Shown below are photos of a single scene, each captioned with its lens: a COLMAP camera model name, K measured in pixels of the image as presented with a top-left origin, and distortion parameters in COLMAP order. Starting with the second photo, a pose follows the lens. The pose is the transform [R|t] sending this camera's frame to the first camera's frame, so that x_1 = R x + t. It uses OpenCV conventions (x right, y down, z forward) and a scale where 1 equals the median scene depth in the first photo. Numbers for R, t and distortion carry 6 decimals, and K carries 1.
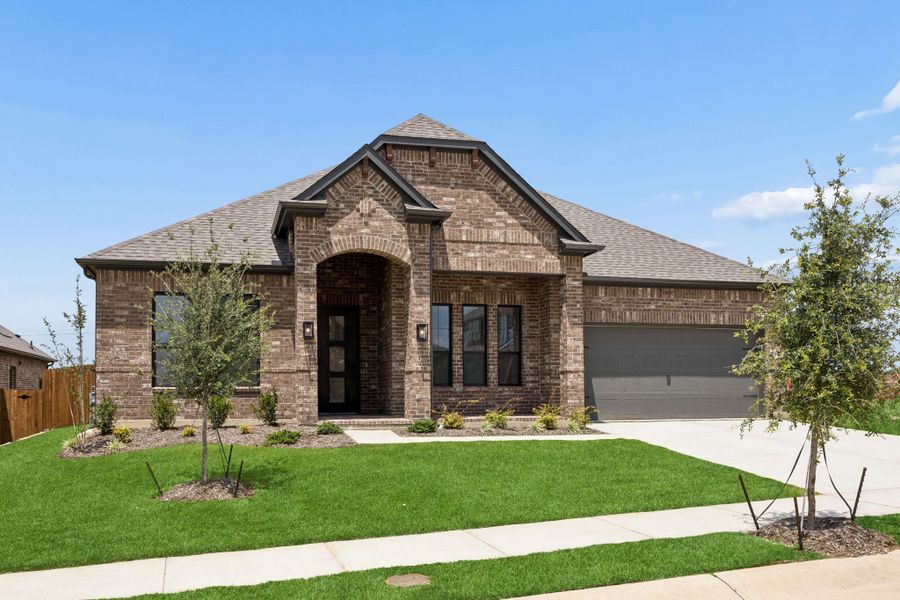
lens RADIAL K [[446.0, 0, 449.5], [0, 446.0, 304.1], [0, 0, 1]] dist [-0.002231, -0.001187]
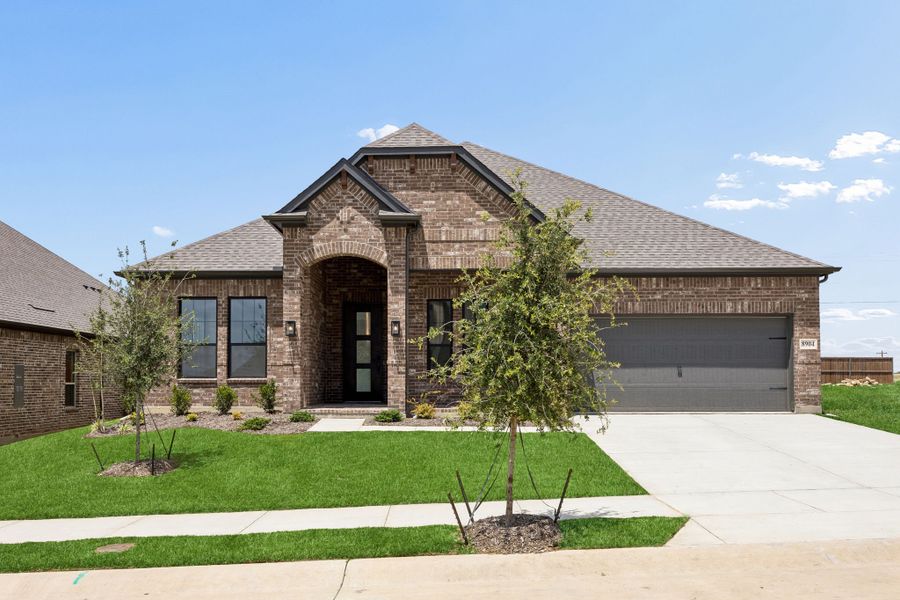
lens RADIAL K [[428.0, 0, 448.2], [0, 428.0, 295.4], [0, 0, 1]] dist [-0.000624, 0.000193]
pose [[0.987562, -0.027361, -0.154831, 0.216891], [0.027094, 0.999626, -0.003839, -0.008910], [0.154879, -0.000404, 0.987933, -0.003242]]
